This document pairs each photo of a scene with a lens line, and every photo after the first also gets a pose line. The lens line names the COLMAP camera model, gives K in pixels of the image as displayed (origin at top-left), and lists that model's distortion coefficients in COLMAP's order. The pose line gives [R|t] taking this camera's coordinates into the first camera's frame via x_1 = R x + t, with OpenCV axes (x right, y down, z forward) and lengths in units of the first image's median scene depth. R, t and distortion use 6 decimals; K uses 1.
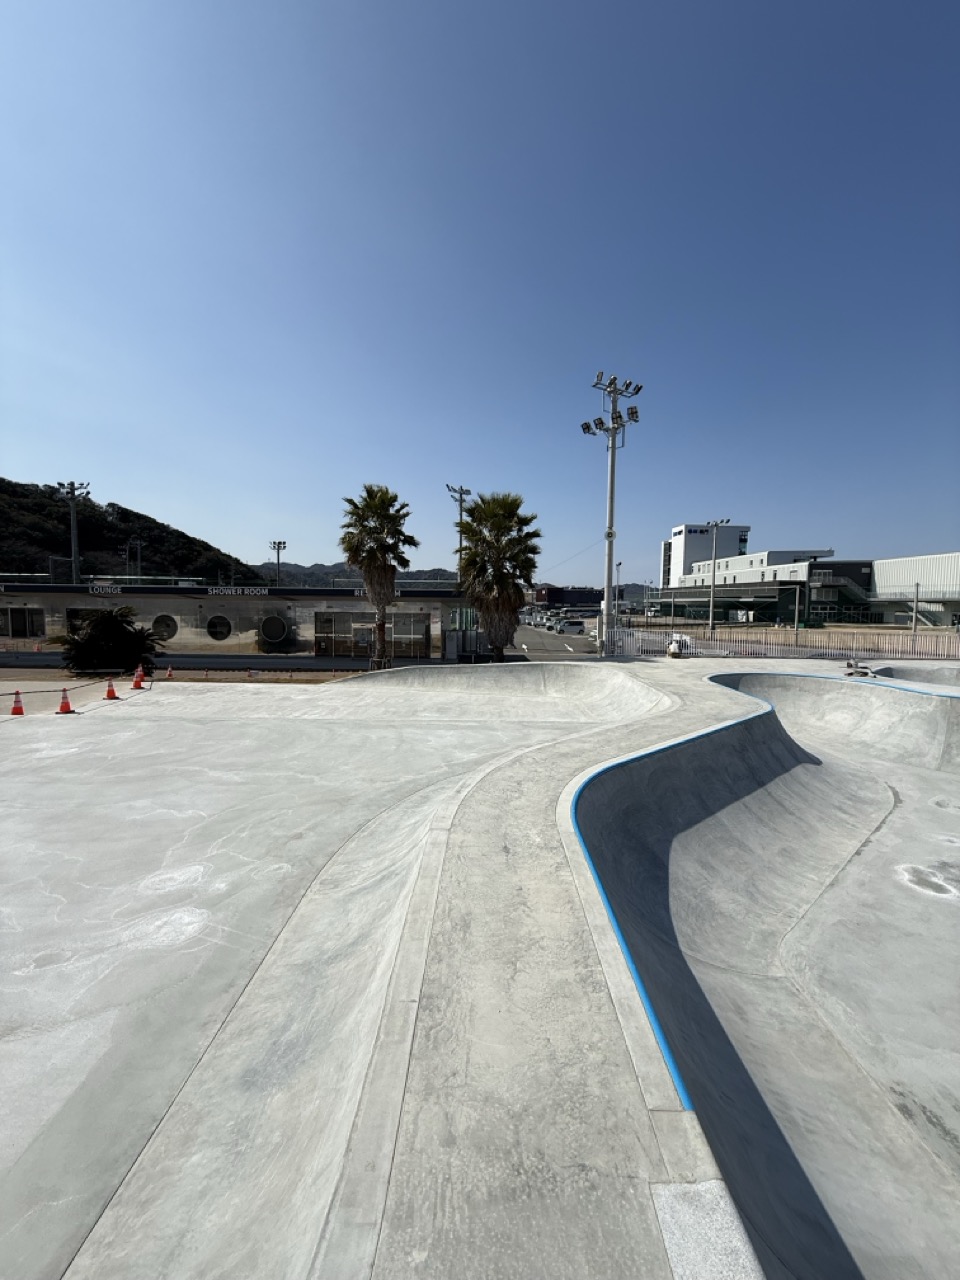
lens RADIAL K [[506.6, 0, 479.0], [0, 506.6, 639.8], [0, 0, 1]] dist [0.001557, -0.000614]
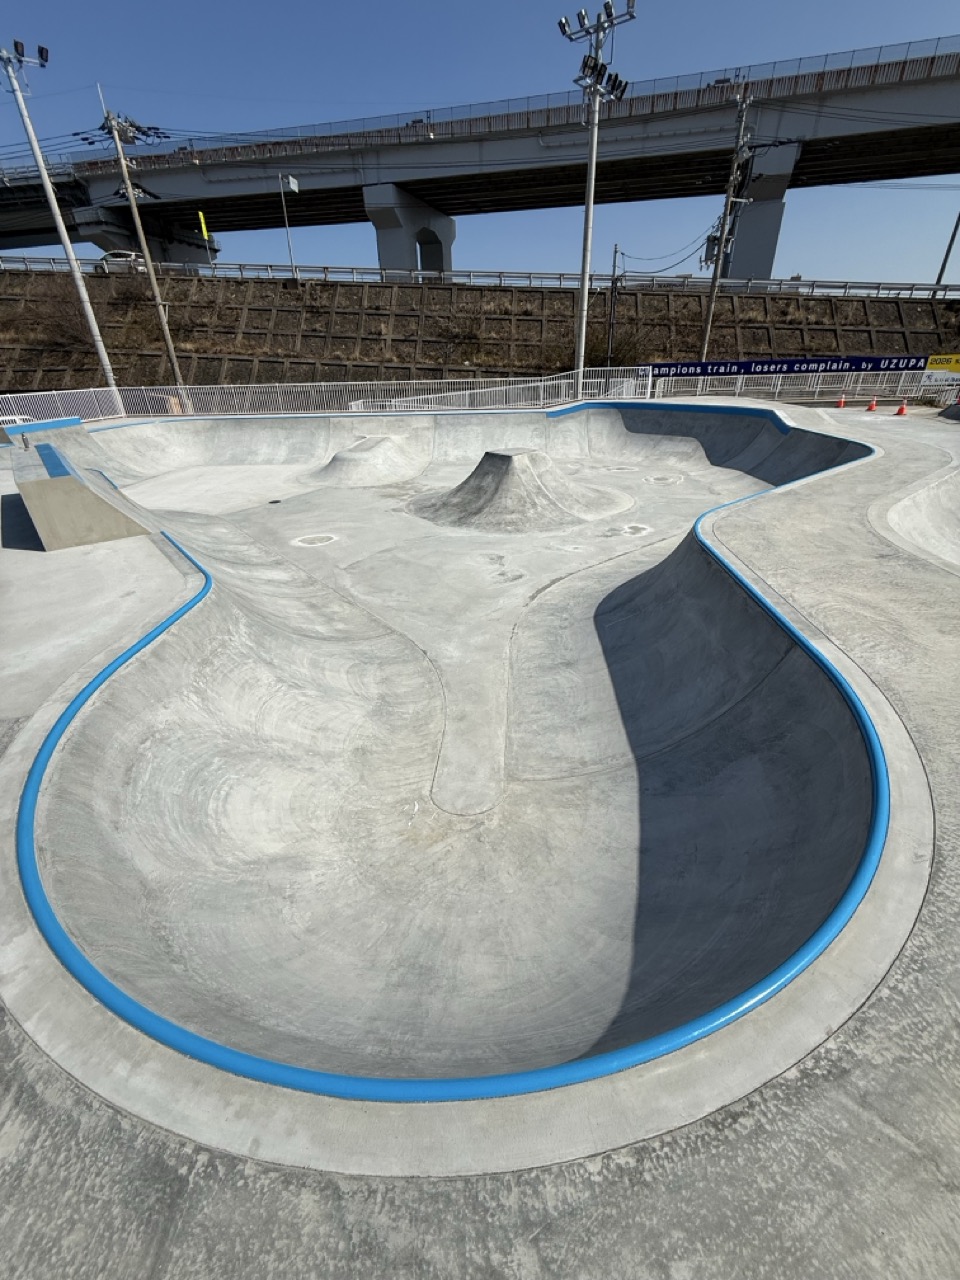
lens RADIAL K [[506.6, 0, 483.5], [0, 506.6, 634.3], [0, 0, 1]] dist [0.001557, -0.000614]
pose [[-0.999379, -0.005042, 0.034874, 0.109170], [0.014370, 0.845357, 0.534008, -0.009068], [-0.032174, 0.534178, -0.844760, 0.212865]]
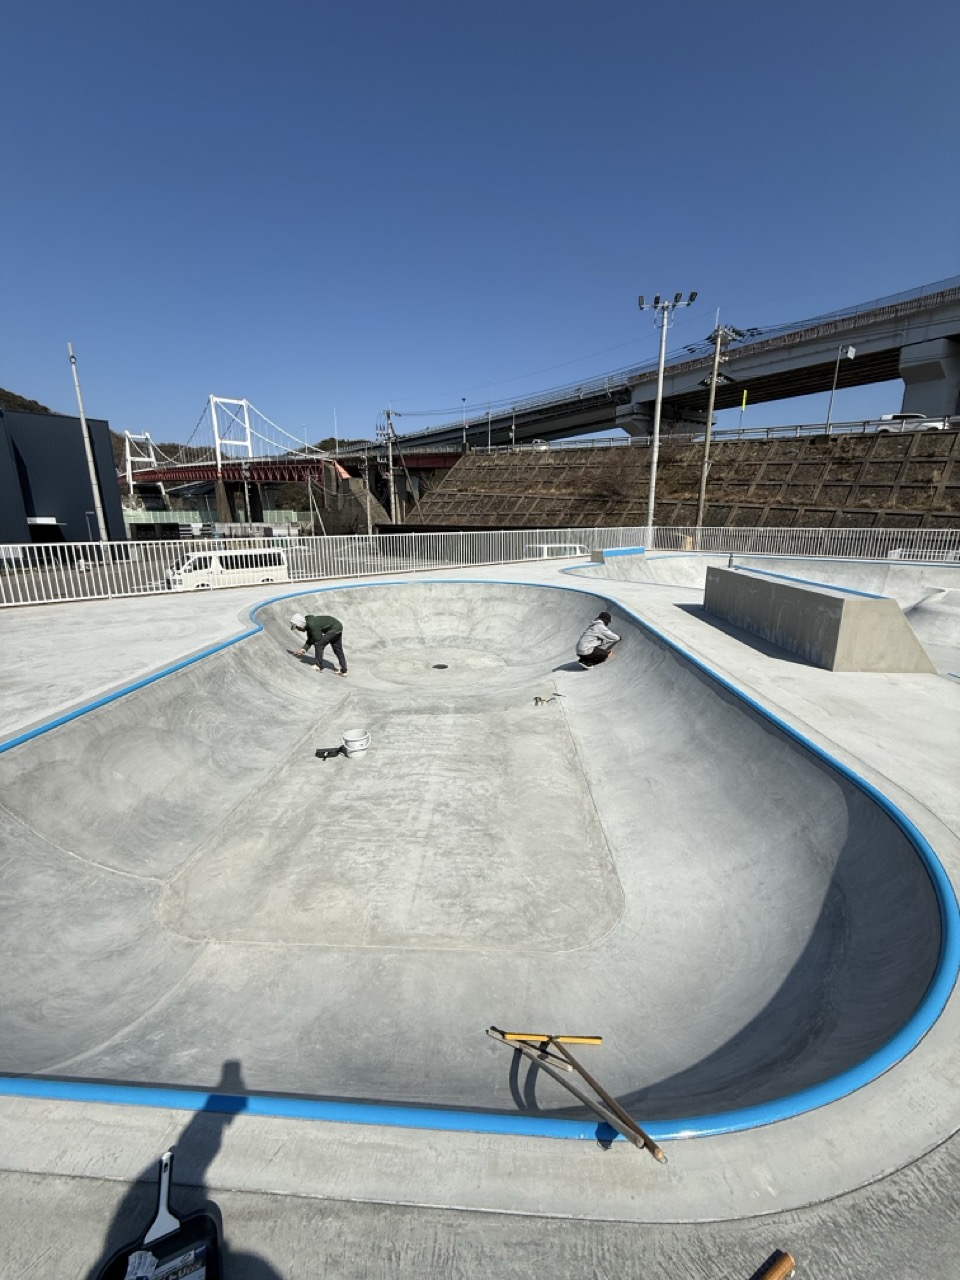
lens RADIAL K [[506.6, 0, 488.8], [0, 506.6, 636.9], [0, 0, 1]] dist [0.001557, -0.000614]
pose [[-0.703337, -0.169557, 0.690339, 0.169952], [0.046022, 0.958238, 0.282246, -0.006497], [-0.709365, 0.230284, -0.666160, 0.225410]]
